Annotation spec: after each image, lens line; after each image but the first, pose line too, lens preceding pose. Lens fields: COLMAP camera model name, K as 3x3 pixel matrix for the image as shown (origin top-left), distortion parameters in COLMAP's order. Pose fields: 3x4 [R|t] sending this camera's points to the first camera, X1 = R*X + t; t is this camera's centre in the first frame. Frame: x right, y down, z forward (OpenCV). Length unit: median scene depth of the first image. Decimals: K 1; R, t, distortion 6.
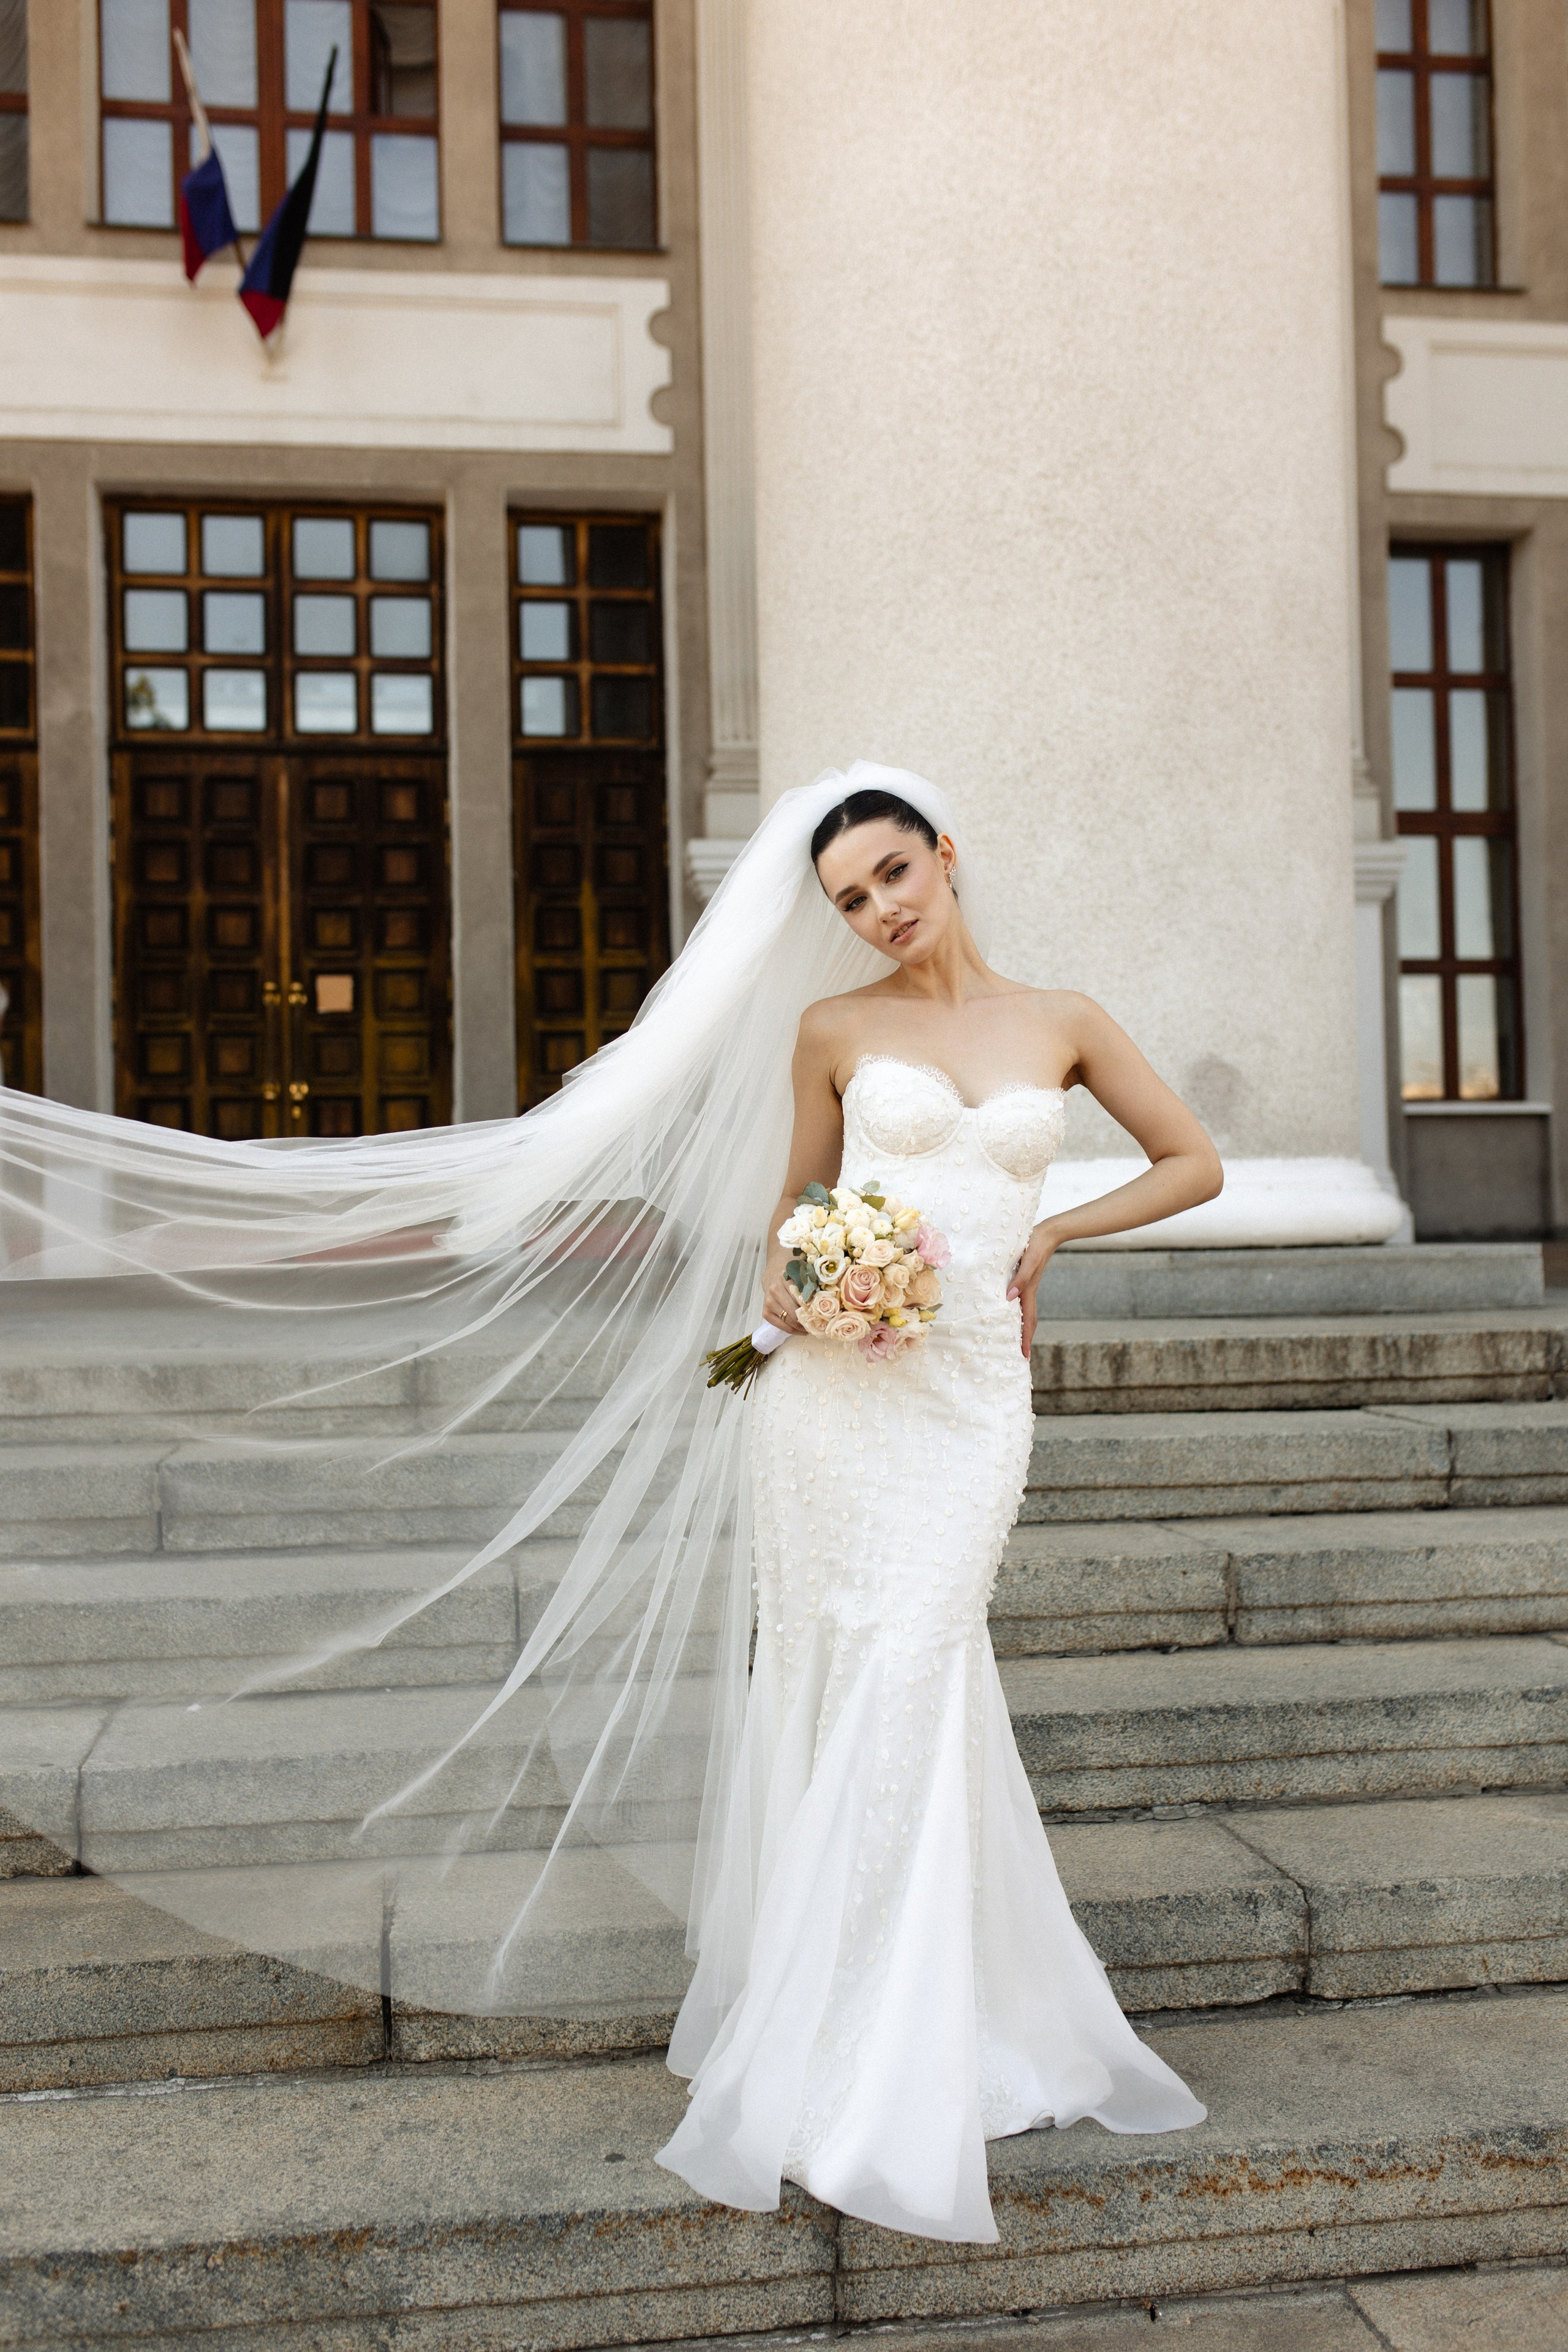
lens RADIAL K [[2219.4, 0, 784.0], [0, 2219.4, 1176.0], [0, 0, 1]] dist [-0.001291, 0.011740]
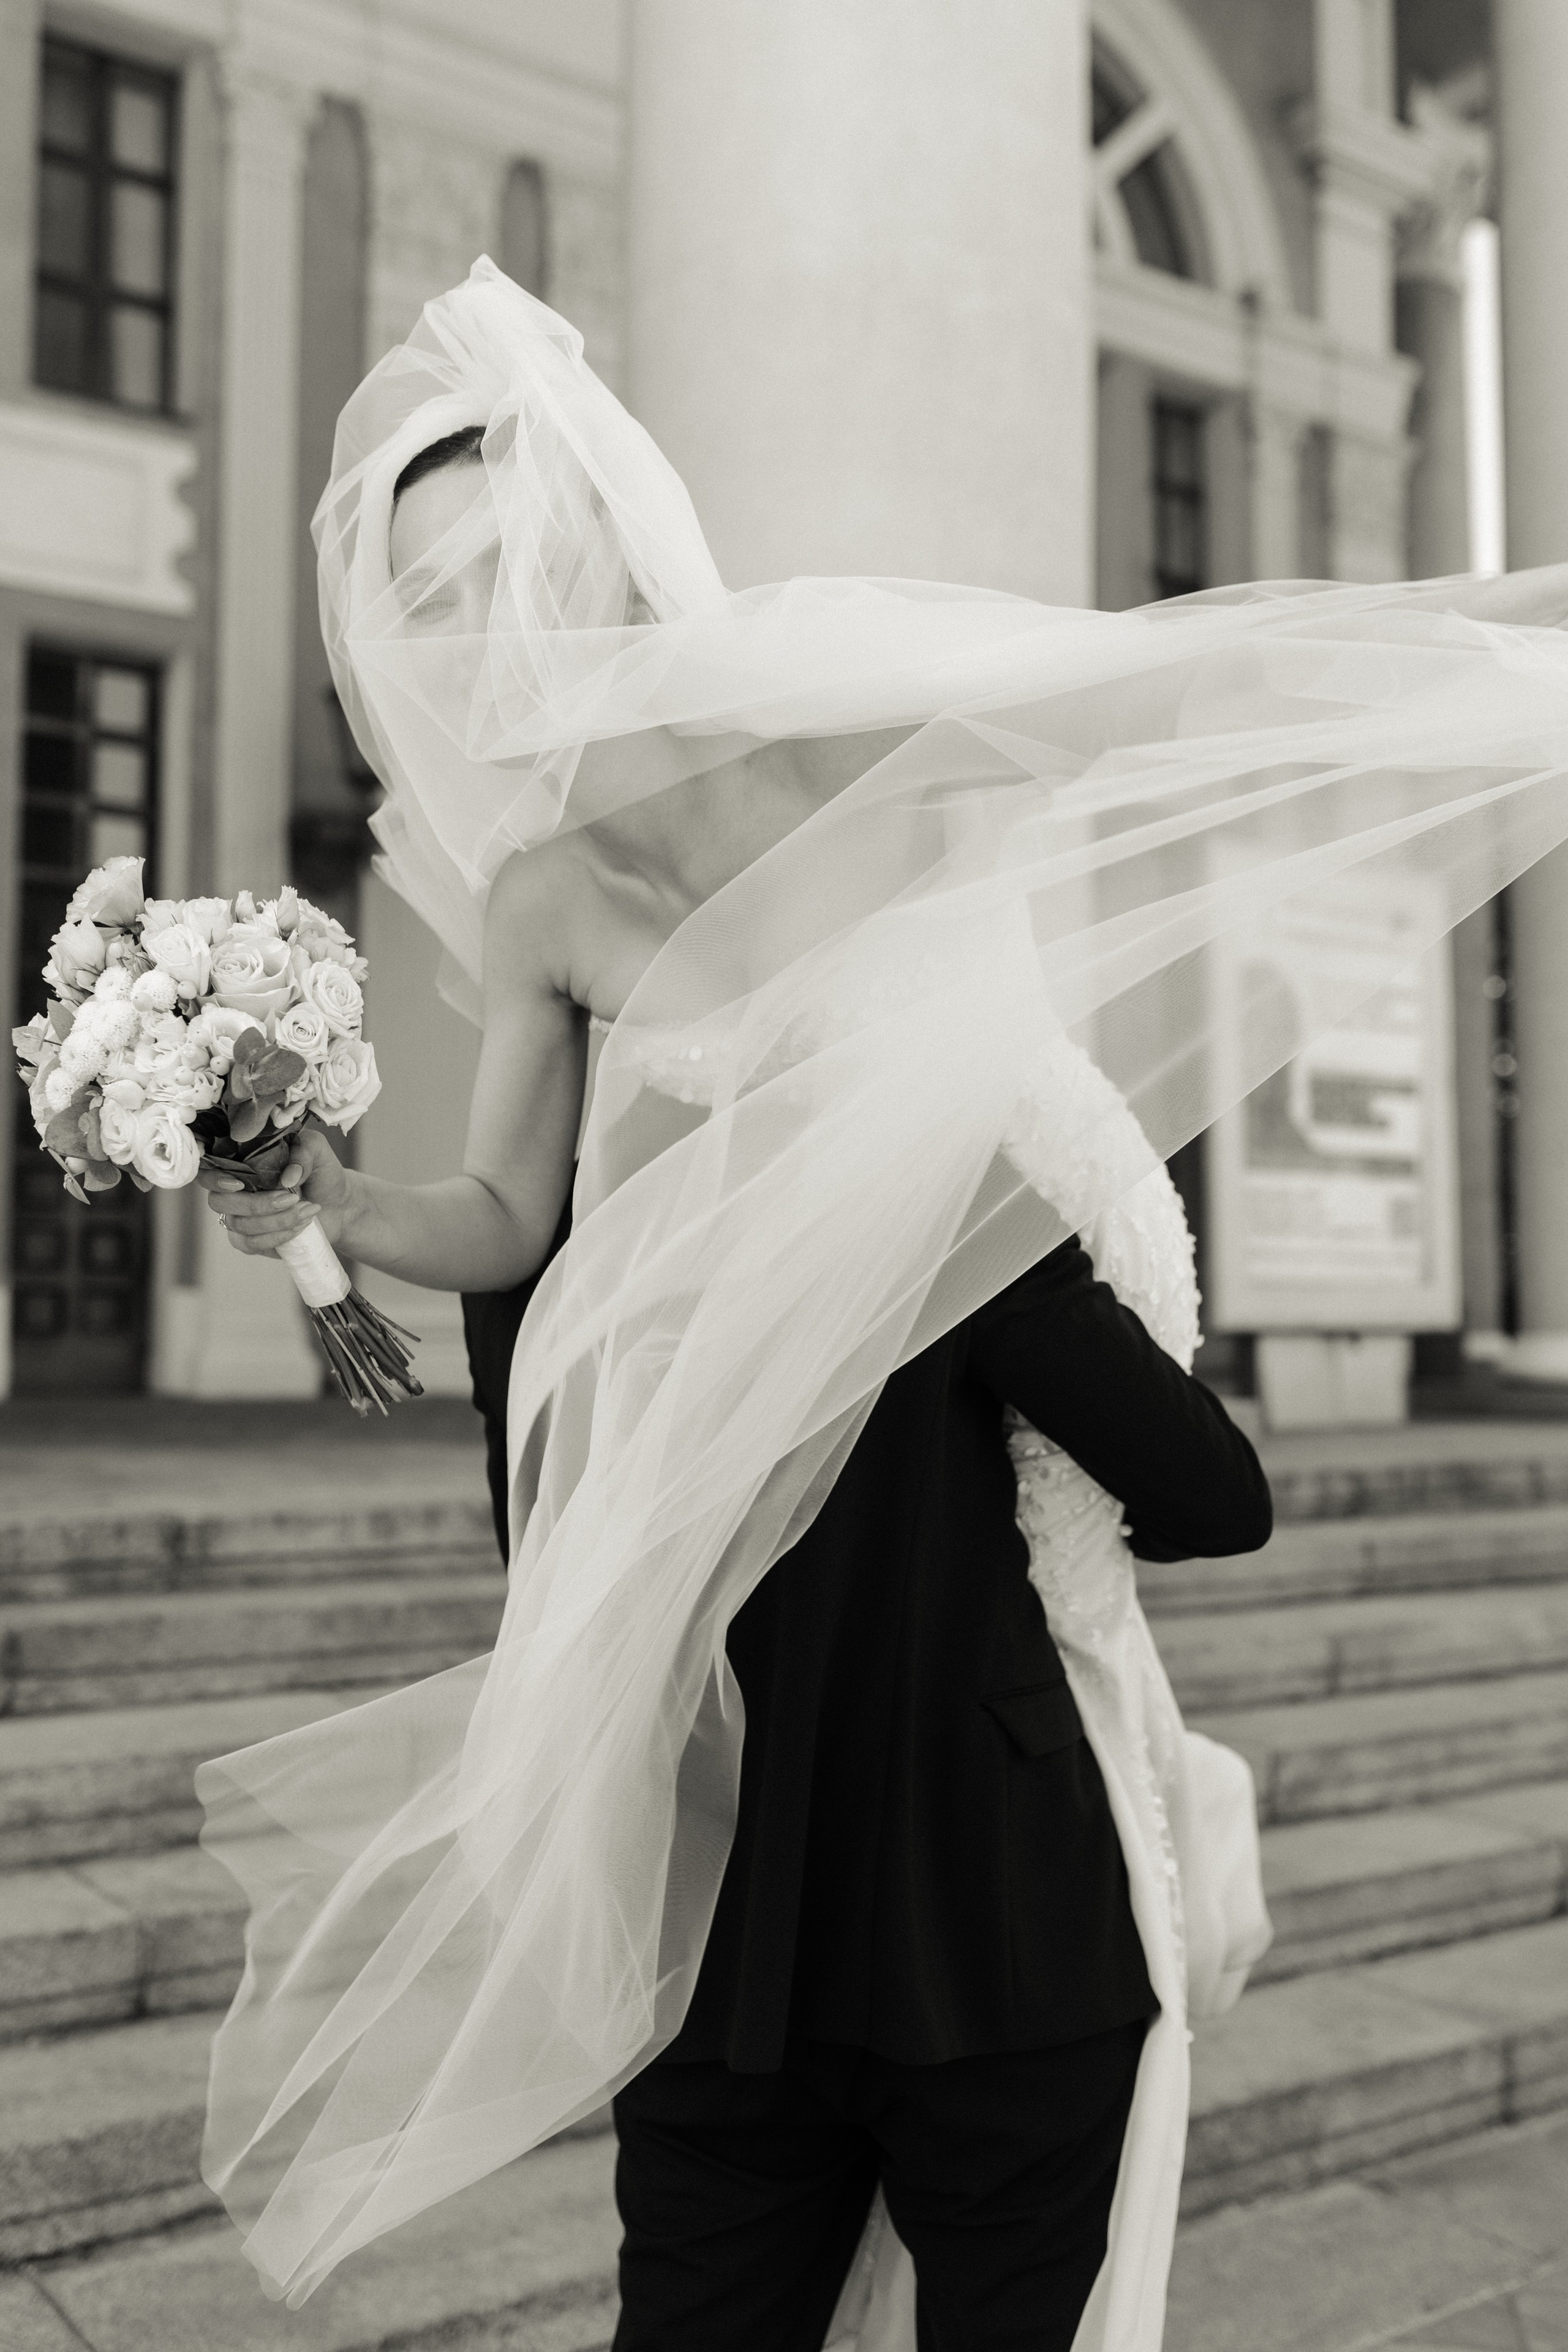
lens RADIAL K [[2234.8, 0, 780.6], [0, 2234.8, 1175.1], [0, 0, 1]] dist [0.004397, -0.001127]
pose [[0.898560, 0.053187, 0.435616, -0.675475], [-0.028949, 0.997650, -0.062095, -0.019193], [-0.437895, 0.043185, 0.897988, -0.128681]]
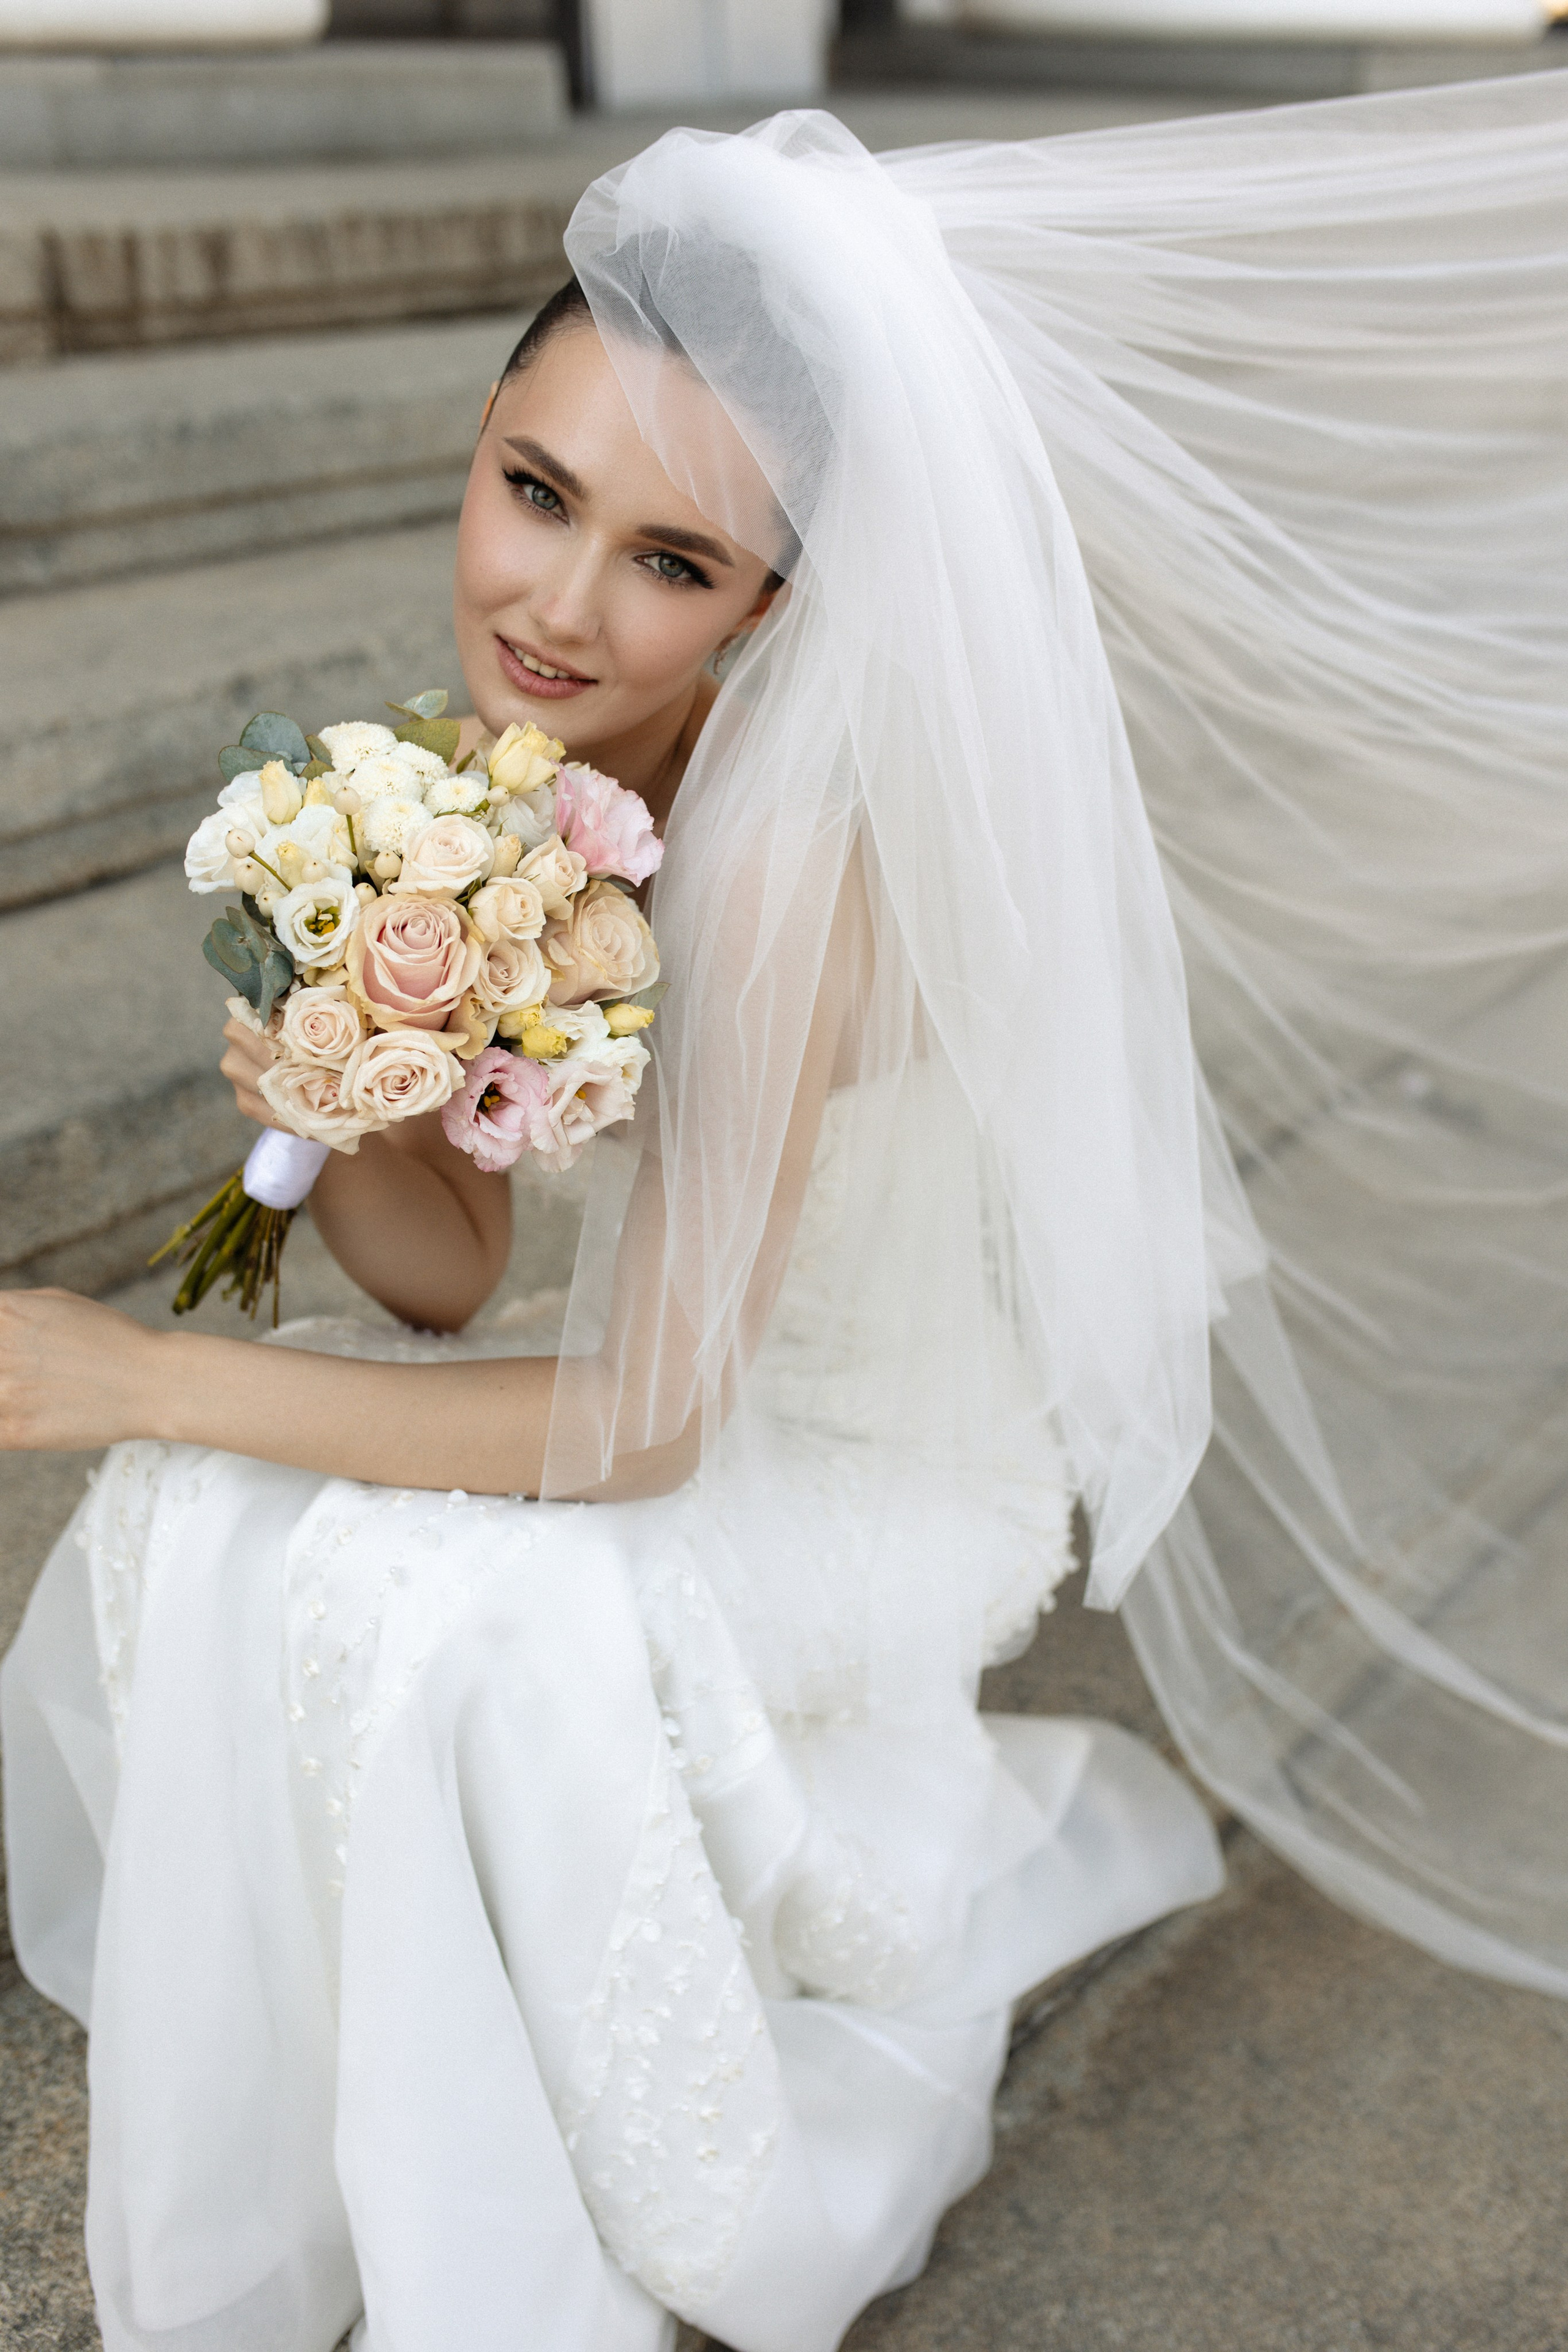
lens RADIAL K [[2219.4, 0, 784.0], [0, 2219.4, 1176.0], [0, 0, 1]] dist [-0.001291, 0.011740]
pose [[0.757718, -0.279630, 0.589636, -0.181951], [-0.038724, 0.882684, 0.468368, 0.014960], [-0.651432, -0.377724, 0.657997, 0.424874]]
